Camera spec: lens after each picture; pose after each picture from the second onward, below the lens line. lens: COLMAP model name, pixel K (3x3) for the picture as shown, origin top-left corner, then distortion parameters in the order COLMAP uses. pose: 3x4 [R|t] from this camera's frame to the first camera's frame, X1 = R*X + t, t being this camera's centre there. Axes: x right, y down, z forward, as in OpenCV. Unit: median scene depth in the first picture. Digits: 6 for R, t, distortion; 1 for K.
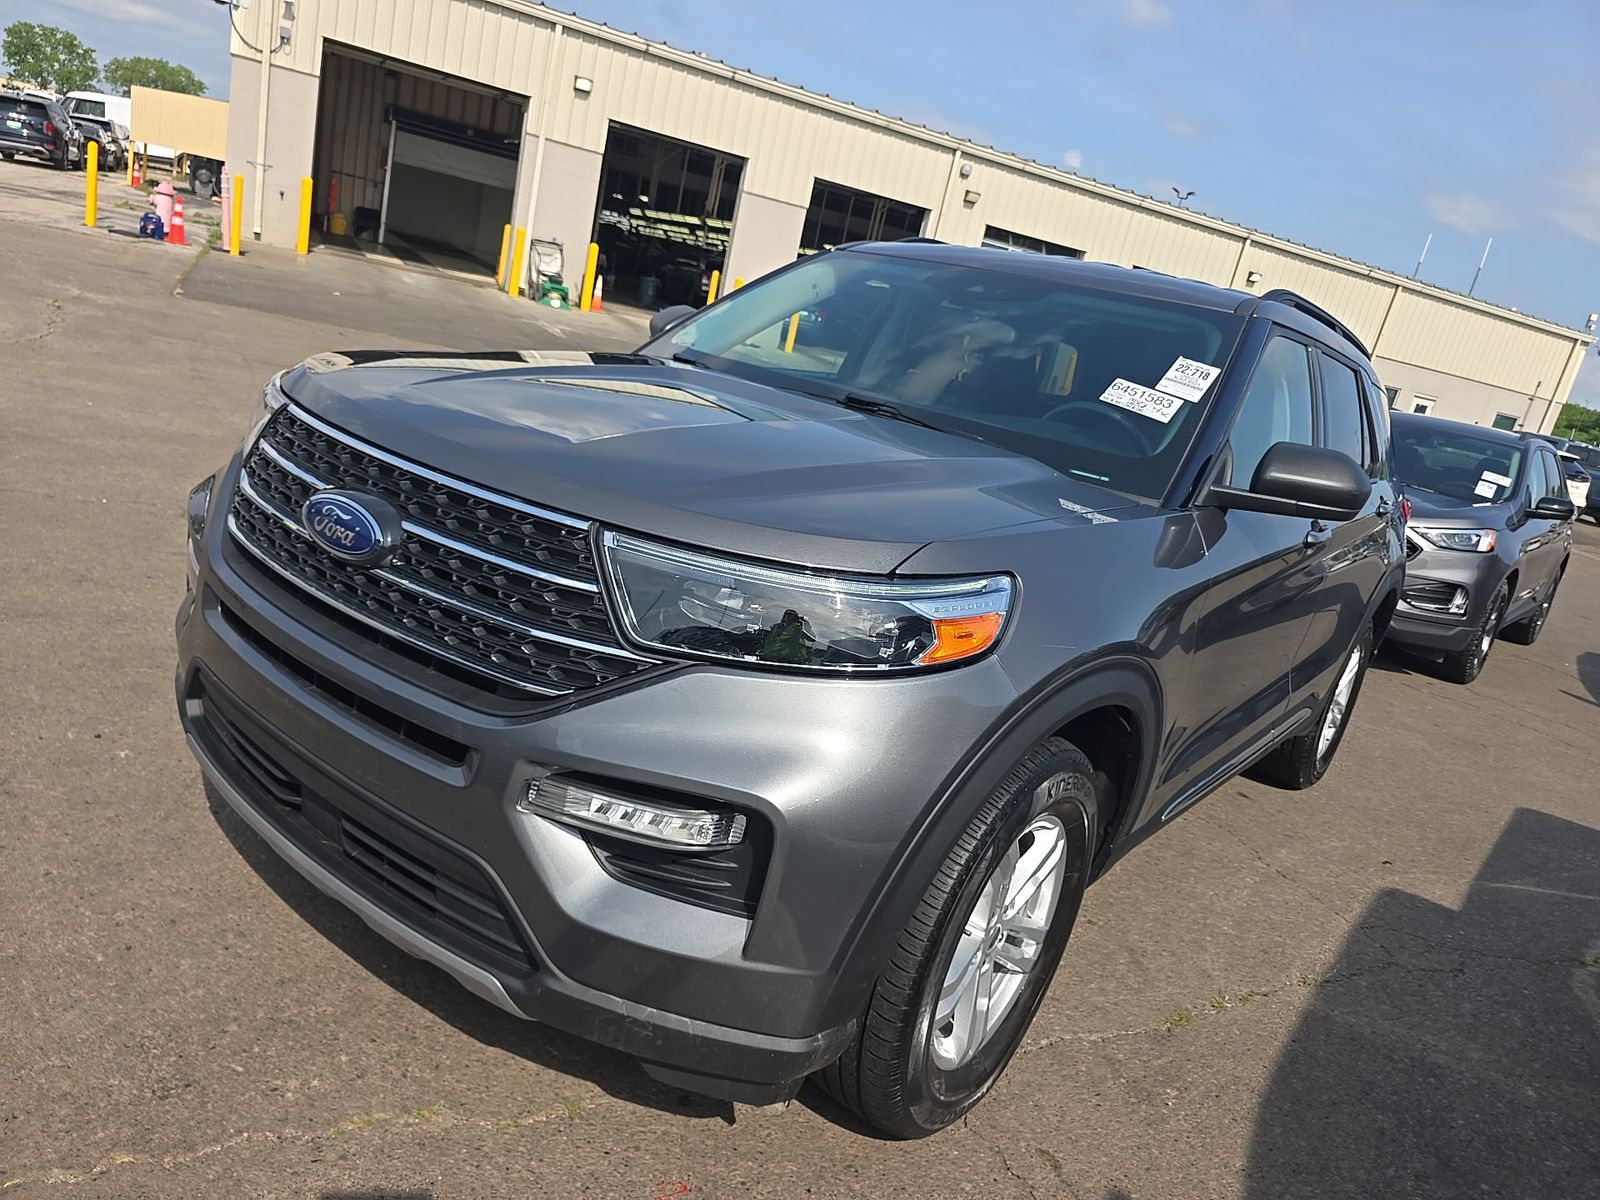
lens RADIAL K [[1102.8, 0, 806.5], [0, 1102.8, 597.9], [0, 0, 1]] dist [0.045283, -0.044335]
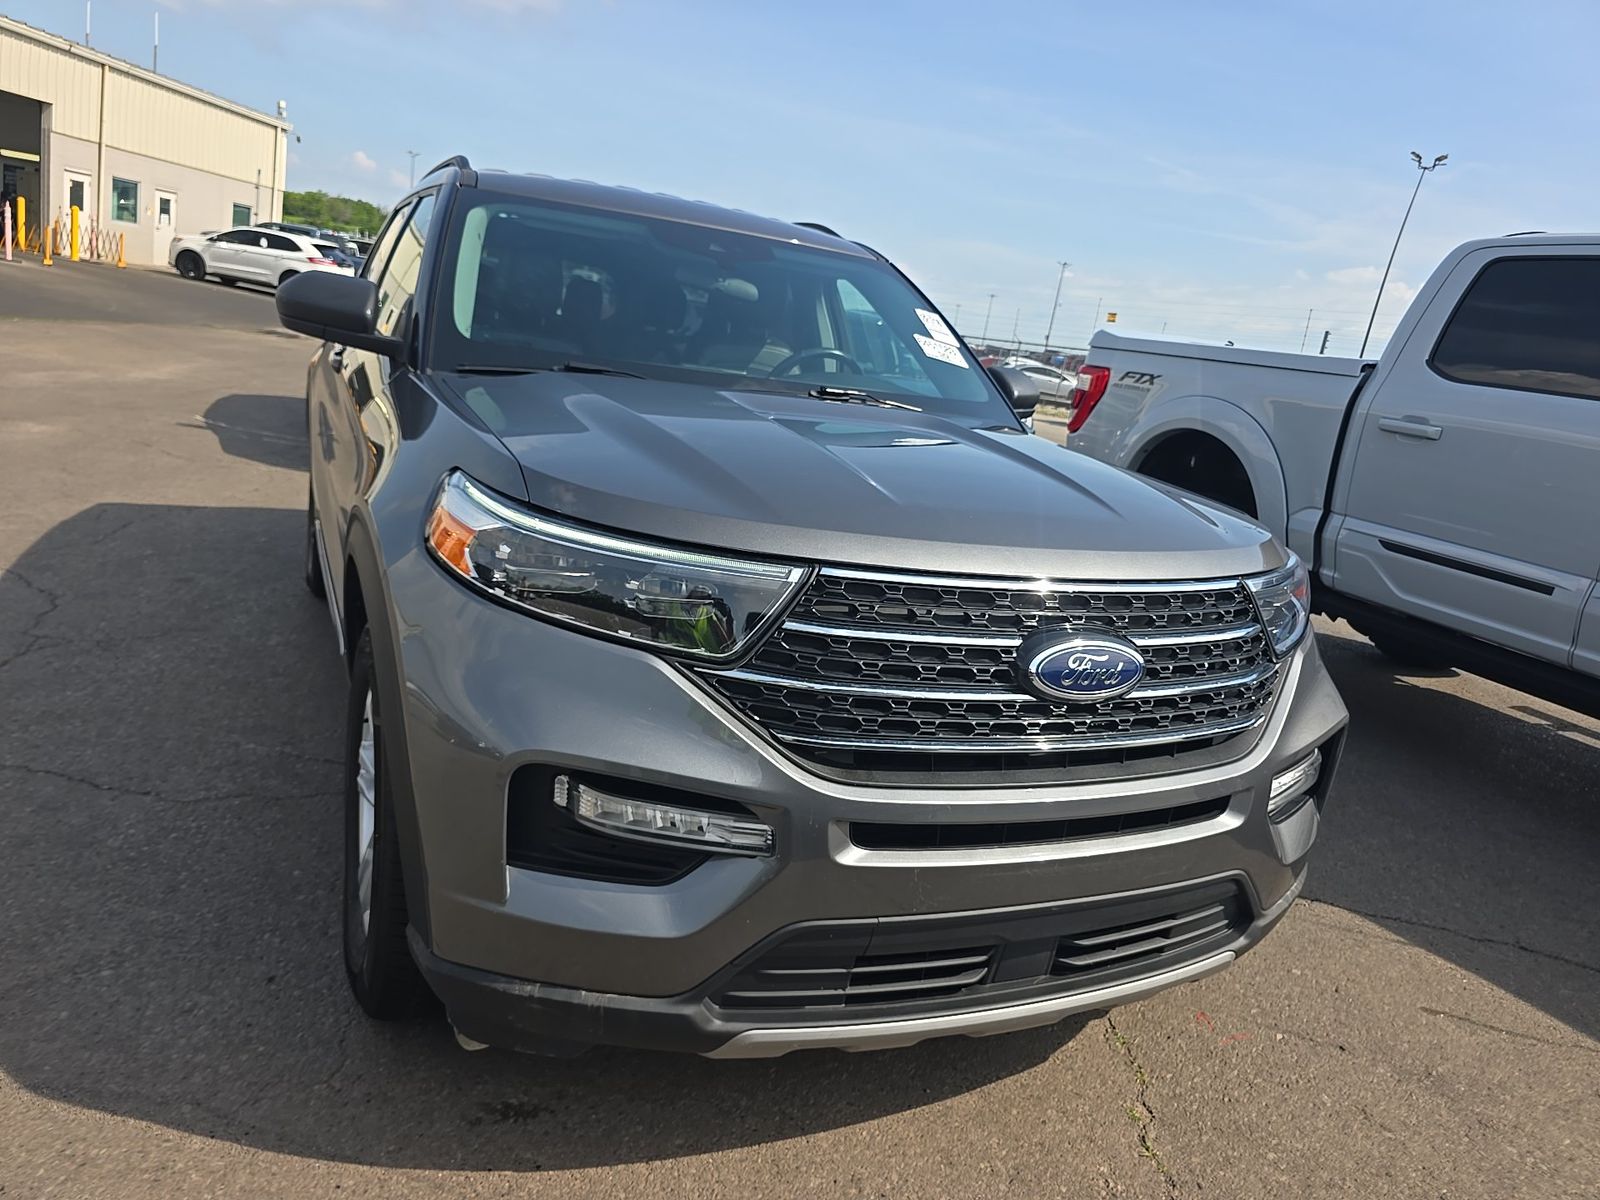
lens RADIAL K [[1102.8, 0, 806.5], [0, 1102.8, 597.9], [0, 0, 1]] dist [0.045283, -0.044335]
pose [[0.460505, -0.342523, 0.818909, -0.809276], [0.179203, 0.939430, 0.292160, -0.279393], [-0.869380, 0.012210, 0.493994, 0.463428]]
